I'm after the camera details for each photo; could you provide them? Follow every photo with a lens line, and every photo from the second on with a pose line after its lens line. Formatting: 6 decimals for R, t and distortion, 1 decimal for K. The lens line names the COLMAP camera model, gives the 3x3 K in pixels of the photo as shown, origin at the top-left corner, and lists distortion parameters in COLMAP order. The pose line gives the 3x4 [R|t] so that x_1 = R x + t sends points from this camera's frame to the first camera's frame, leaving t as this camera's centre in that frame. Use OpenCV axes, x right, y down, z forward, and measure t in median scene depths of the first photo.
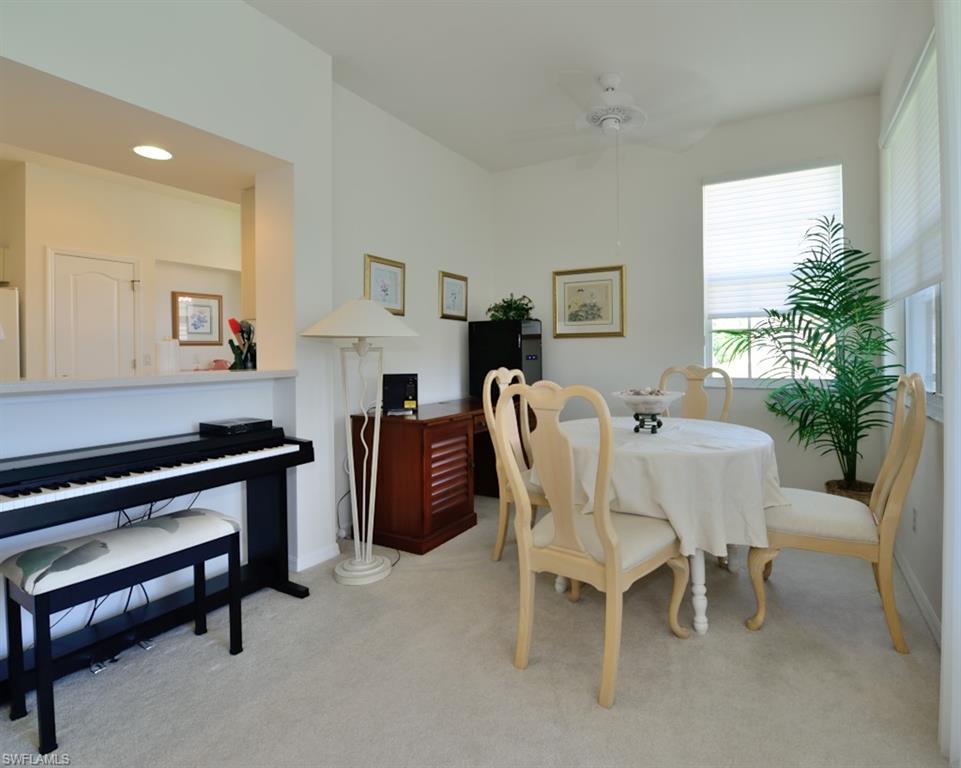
lens RADIAL K [[514.6, 0, 480.7], [0, 514.6, 358.2], [0, 0, 1]] dist [-0.034214, -0.000366]
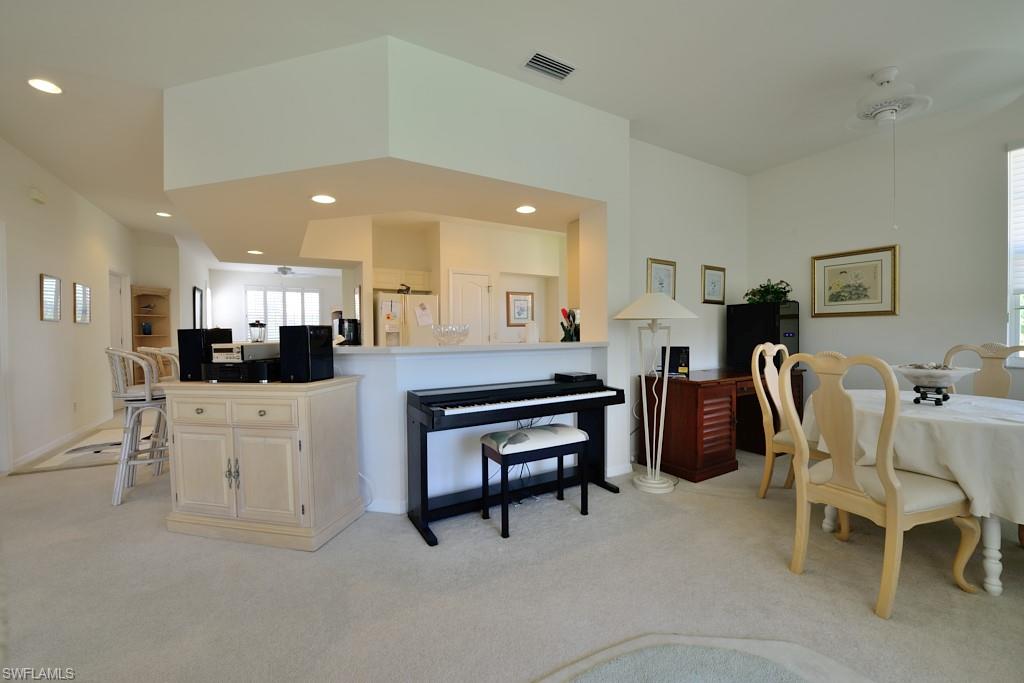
lens RADIAL K [[396.8, 0, 496.4], [0, 396.8, 343.1], [0, 0, 1]] dist [-0.027241, 0.000120]
pose [[0.866718, 0.013352, -0.498620, -0.066952], [-0.003998, 0.999796, 0.019822, 0.004963], [0.498783, -0.015187, 0.866594, -0.151080]]
